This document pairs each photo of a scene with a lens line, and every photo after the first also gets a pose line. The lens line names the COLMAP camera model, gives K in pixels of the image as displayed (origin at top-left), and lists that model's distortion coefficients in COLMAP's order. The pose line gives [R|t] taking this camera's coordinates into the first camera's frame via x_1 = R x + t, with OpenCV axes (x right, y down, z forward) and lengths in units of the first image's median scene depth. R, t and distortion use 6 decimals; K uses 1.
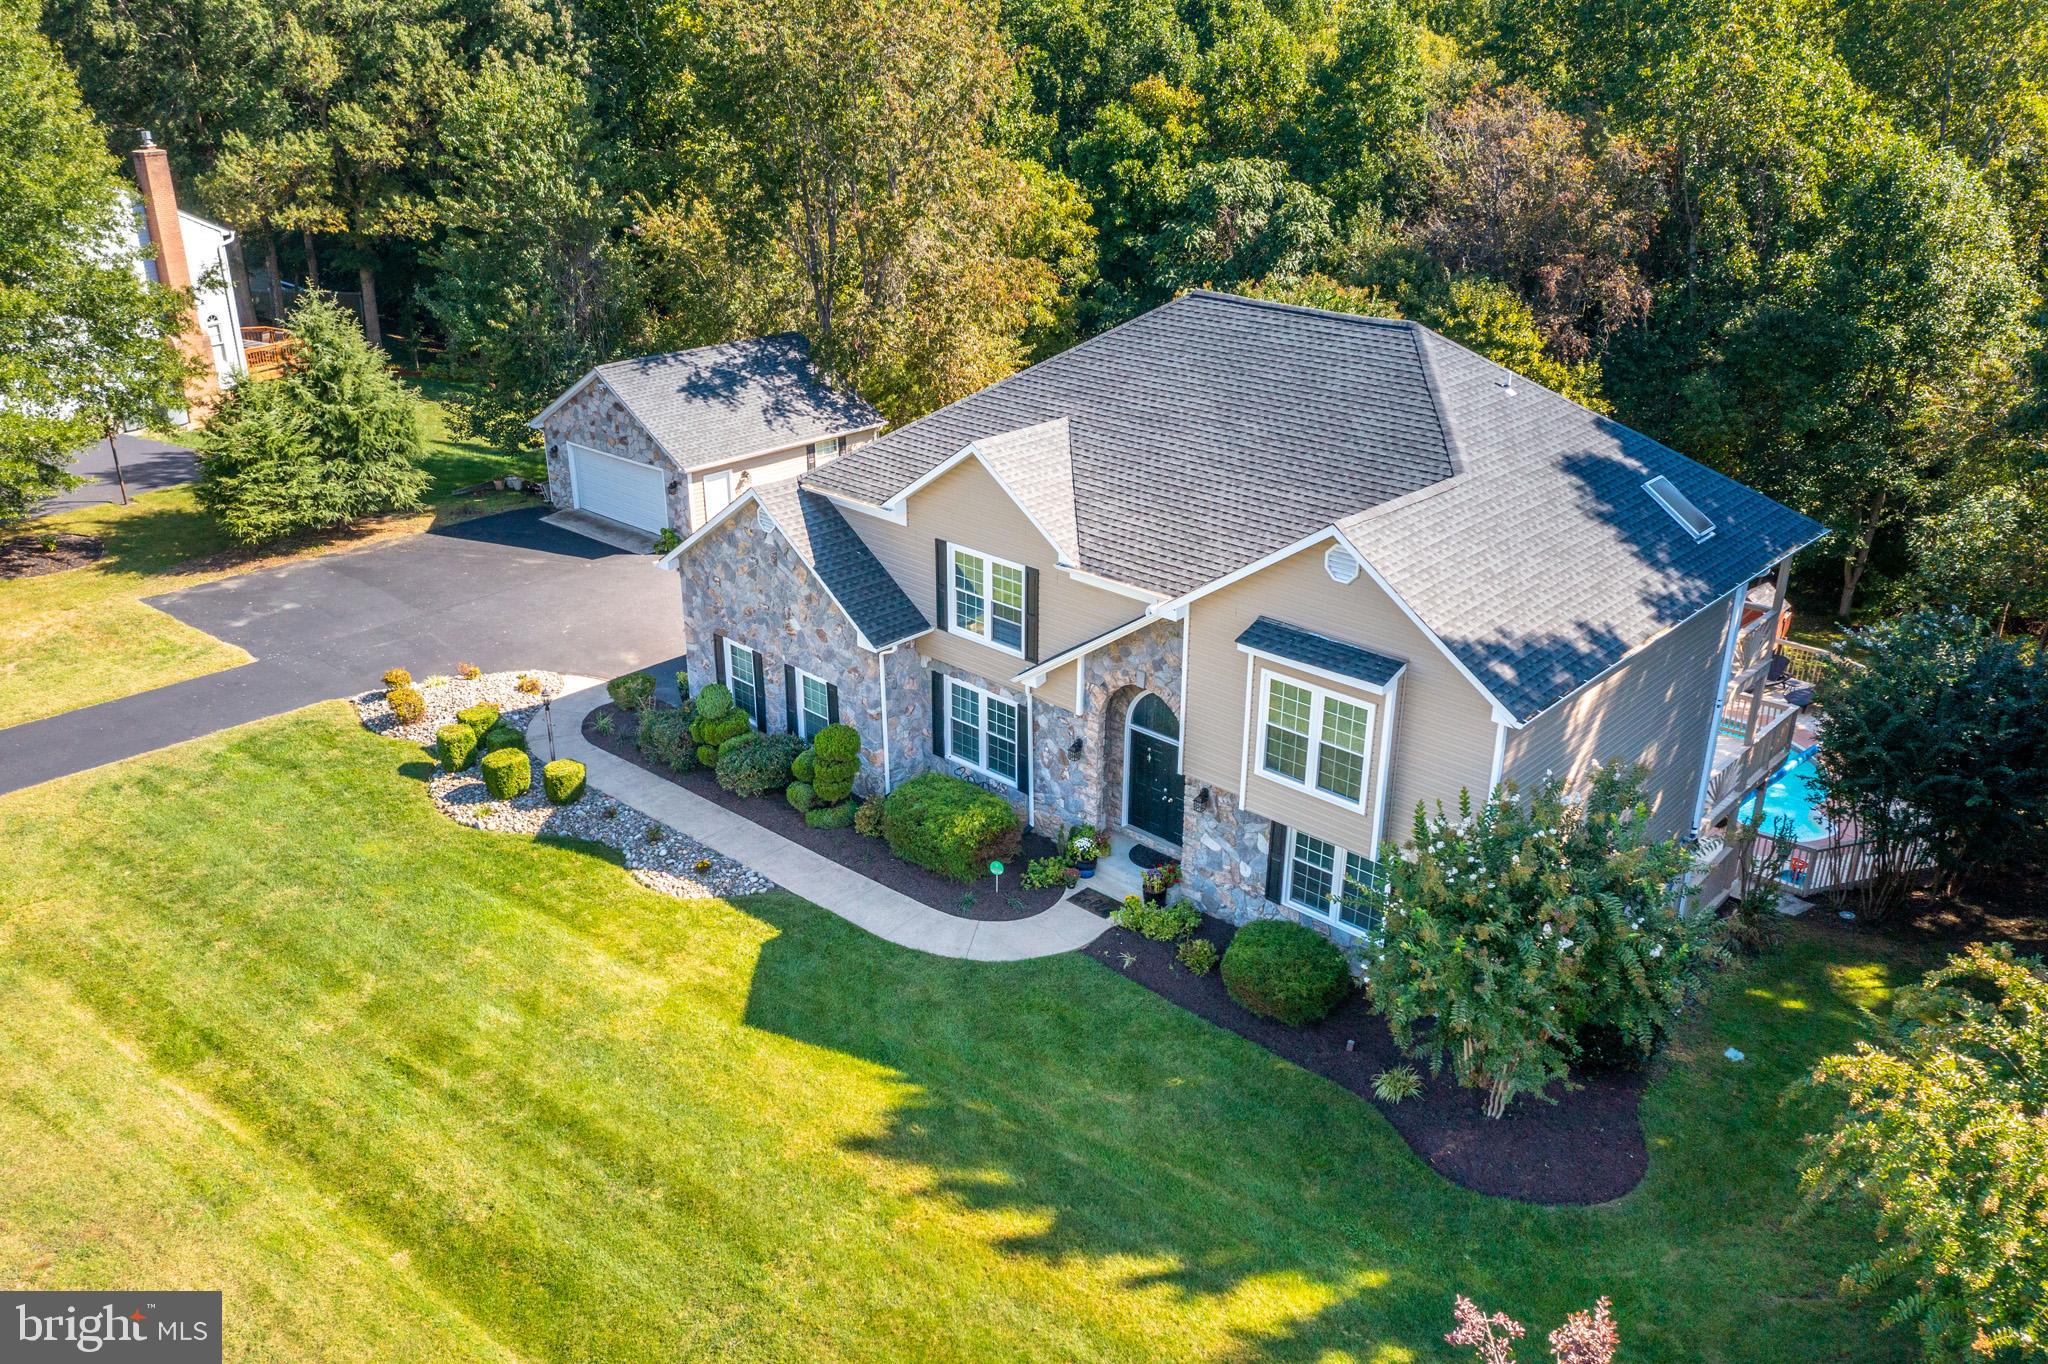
lens RADIAL K [[1600.0, 0, 1016.4], [0, 1600.0, 691.1], [0, 0, 1]] dist [-0.018234, -0.003403]
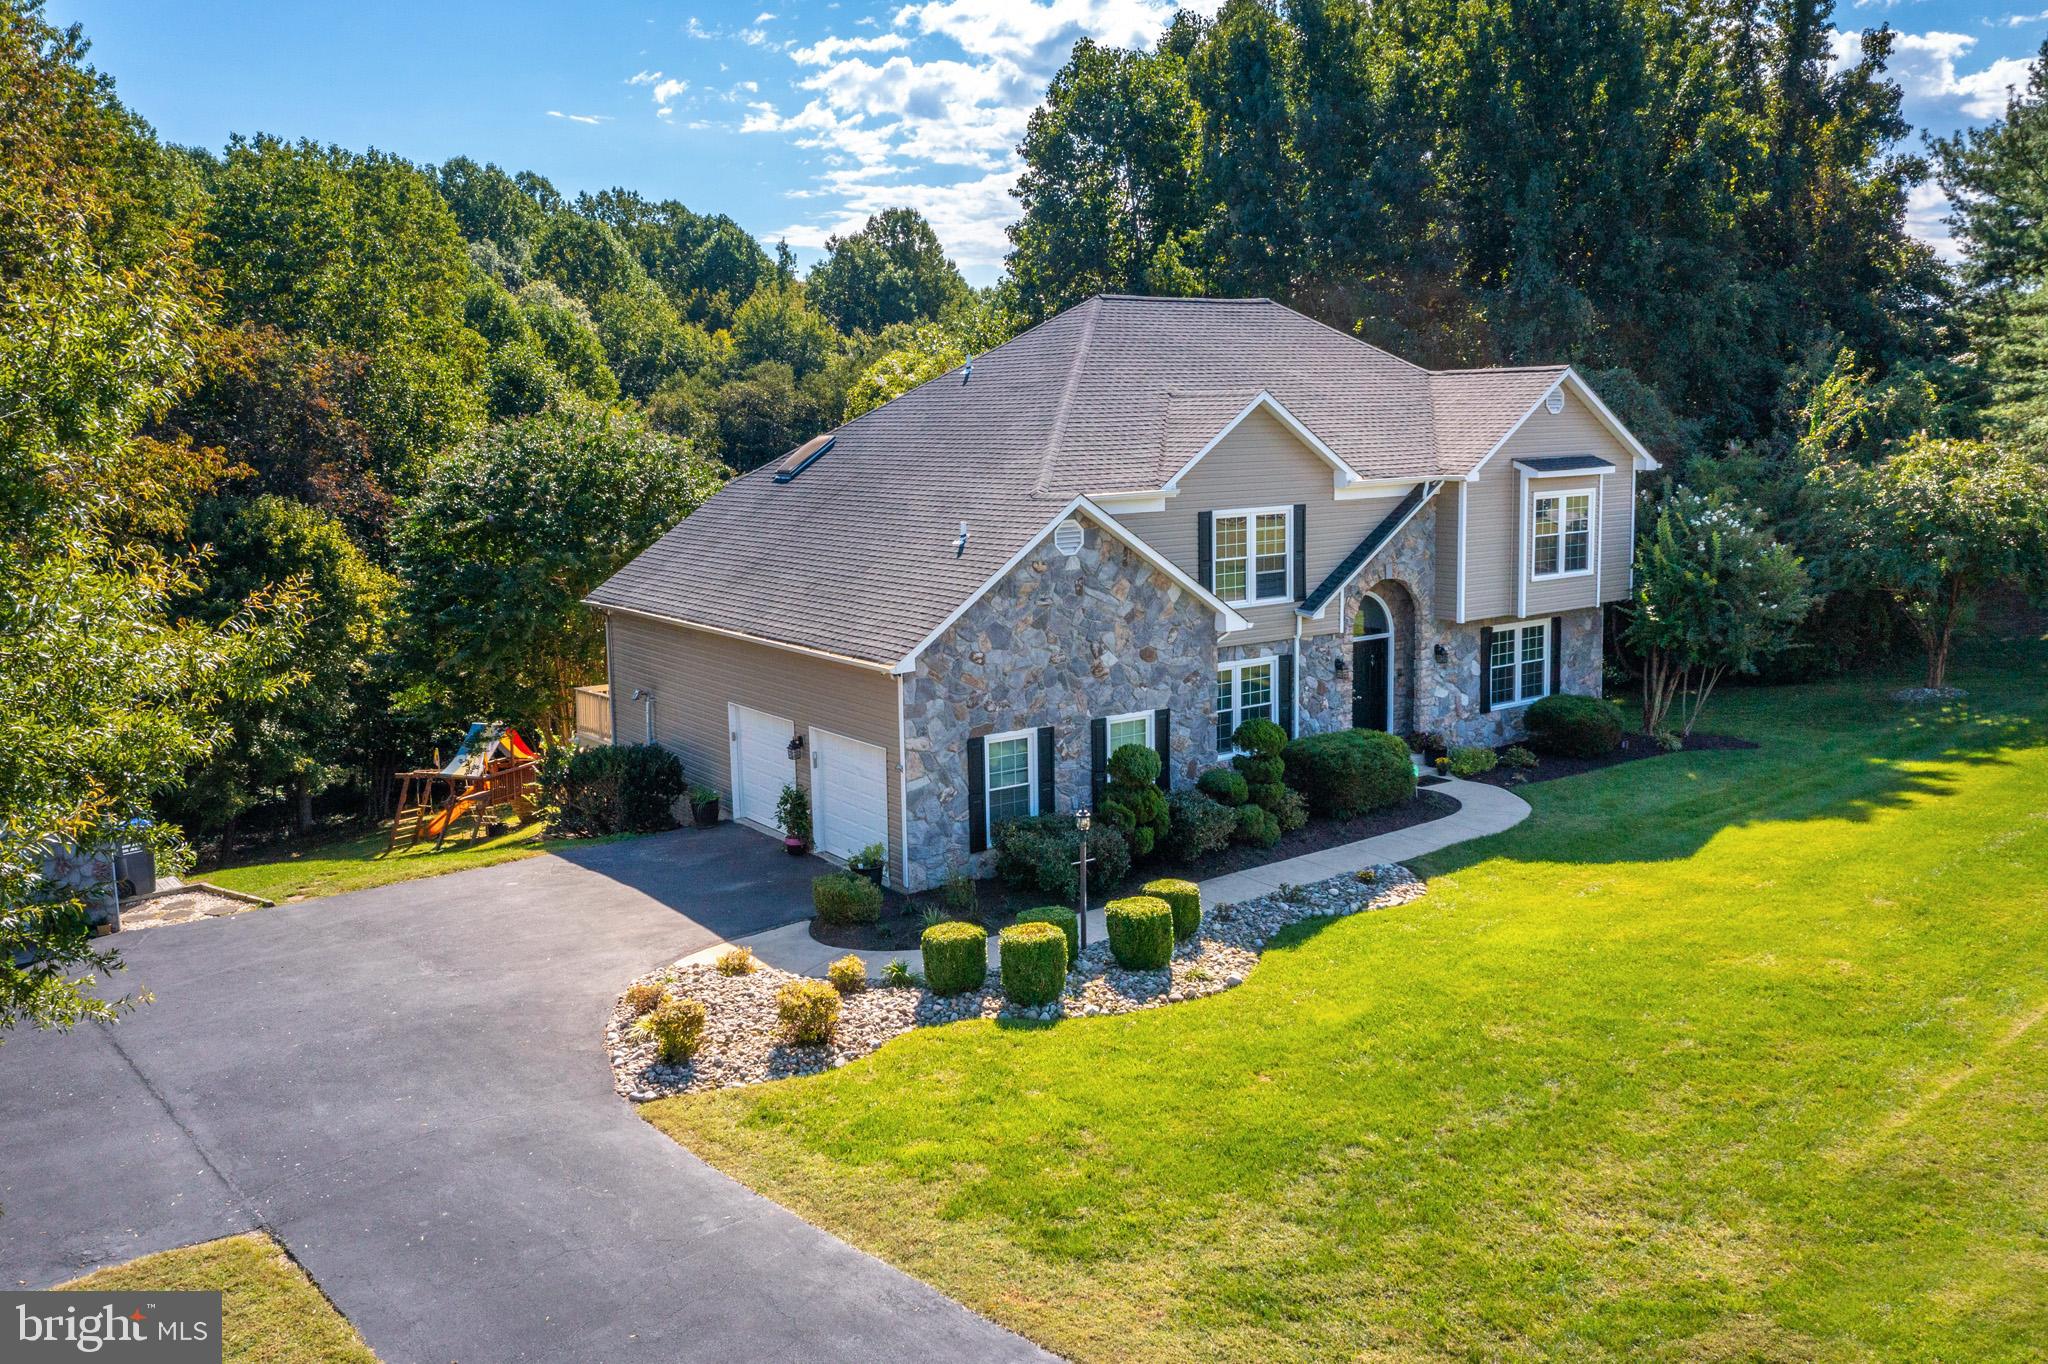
lens RADIAL K [[1676.0, 0, 1004.8], [0, 1676.0, 676.6], [0, 0, 1]] dist [-0.014008, -0.004070]
pose [[0.197902, -0.157964, 0.967410, -1.043109], [0.414336, 0.907907, 0.063487, -0.117365], [-0.888347, 0.388269, 0.245127, 0.895582]]
